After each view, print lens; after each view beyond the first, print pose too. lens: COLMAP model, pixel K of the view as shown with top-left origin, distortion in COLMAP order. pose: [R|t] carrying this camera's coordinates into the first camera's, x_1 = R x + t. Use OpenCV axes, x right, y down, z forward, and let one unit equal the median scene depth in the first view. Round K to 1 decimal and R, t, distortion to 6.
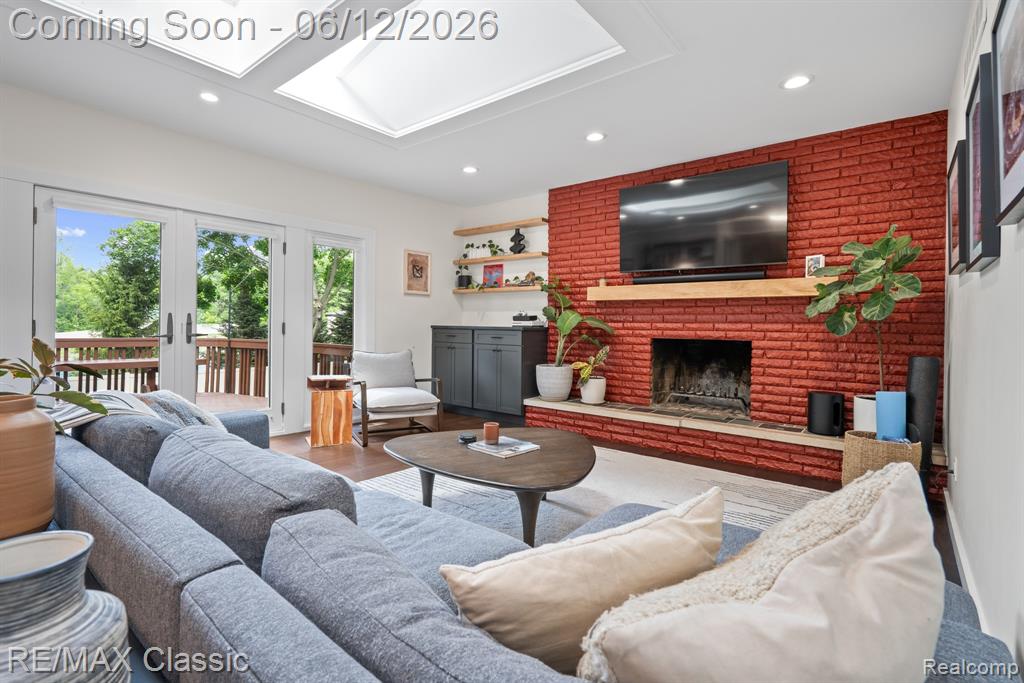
lens RADIAL K [[472.4, 0, 484.1], [0, 472.4, 328.6], [0, 0, 1]] dist [0.003956, -0.001634]
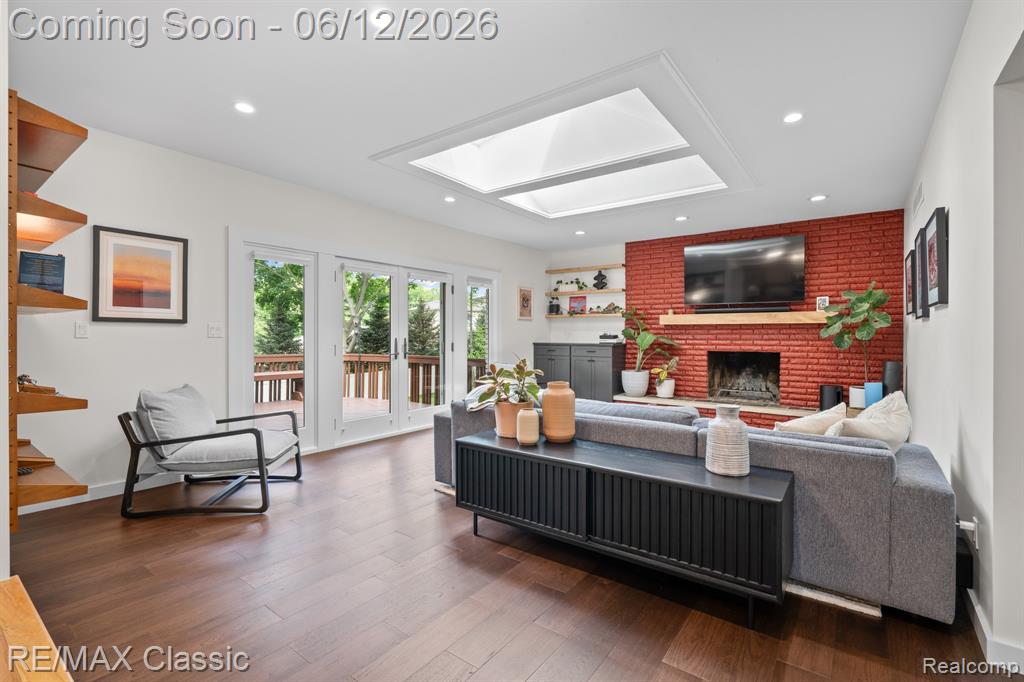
lens RADIAL K [[472.4, 0, 485.3], [0, 472.4, 340.4], [0, 0, 1]] dist [0.003956, -0.001634]
pose [[0.998491, -0.010500, 0.053901, -0.399231], [0.010367, 0.999943, 0.002730, -0.023105], [-0.053926, -0.002167, 0.998543, -0.397364]]
